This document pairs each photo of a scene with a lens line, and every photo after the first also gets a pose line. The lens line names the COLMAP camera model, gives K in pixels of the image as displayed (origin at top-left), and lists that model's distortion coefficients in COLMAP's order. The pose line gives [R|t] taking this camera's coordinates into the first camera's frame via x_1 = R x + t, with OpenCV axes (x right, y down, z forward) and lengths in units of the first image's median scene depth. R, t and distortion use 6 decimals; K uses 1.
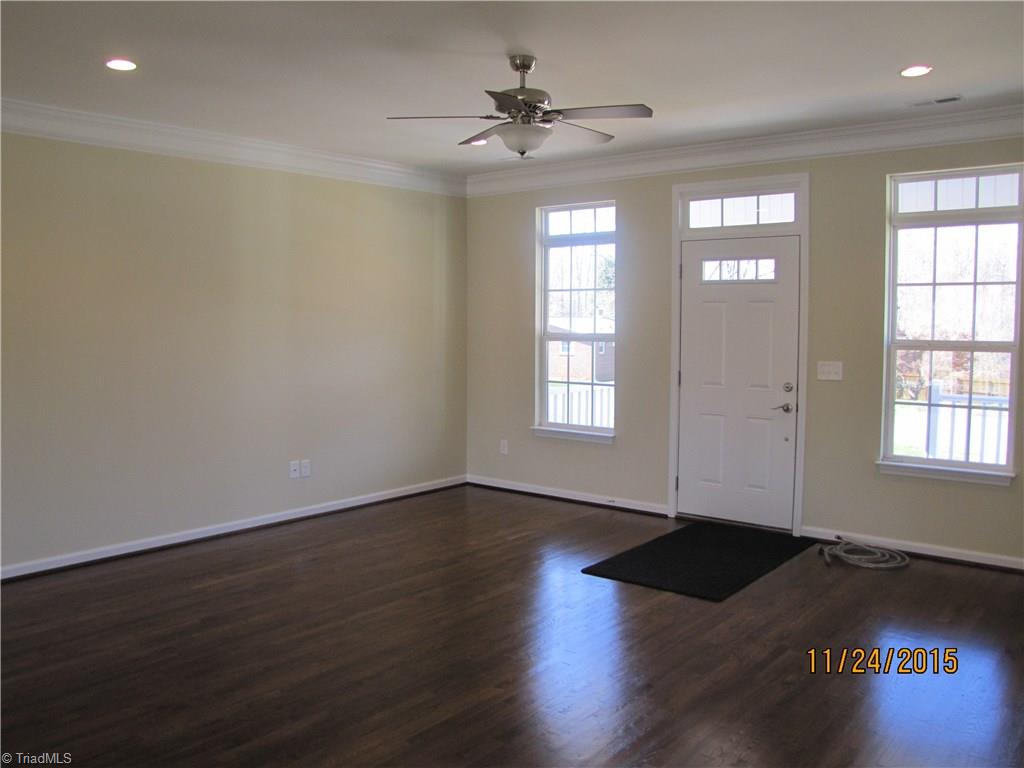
lens RADIAL K [[854.8, 0, 512.0], [0, 854.8, 384.0], [0, 0, 1]] dist [-0.183951, 0.152625]
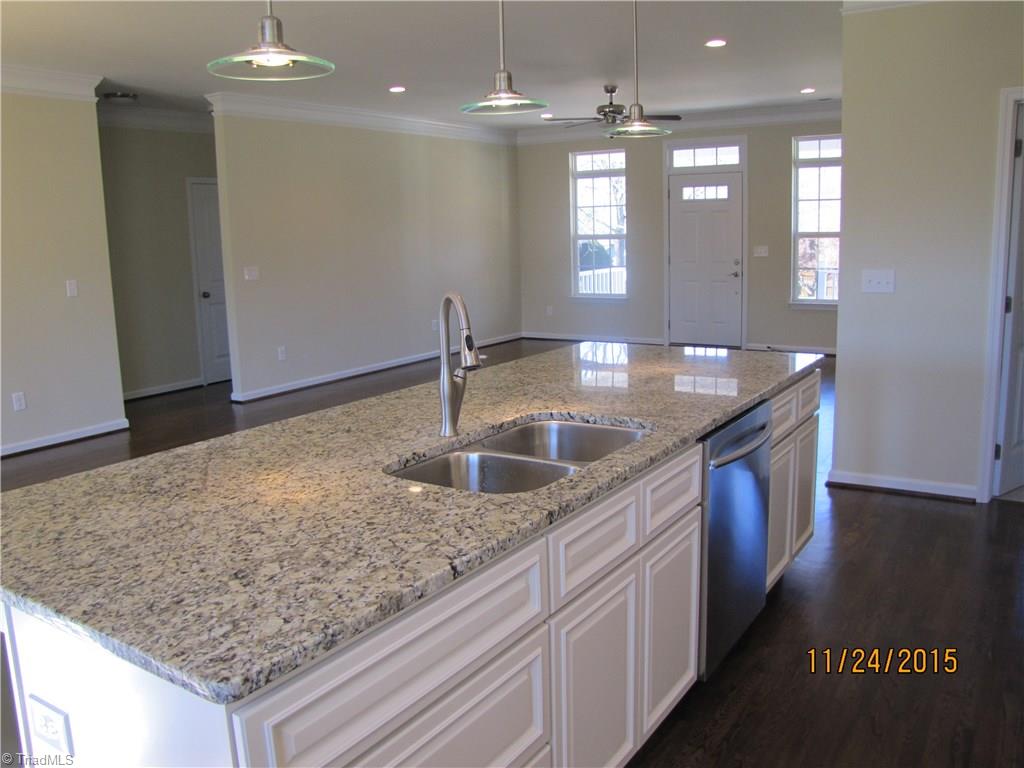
lens RADIAL K [[854.8, 0, 512.0], [0, 854.8, 384.0], [0, 0, 1]] dist [-0.183951, 0.152625]
pose [[0.993075, -0.049164, 0.106700, -0.300279], [0.038265, 0.994059, 0.101892, 0.055601], [-0.111075, -0.097104, 0.989057, -0.624269]]
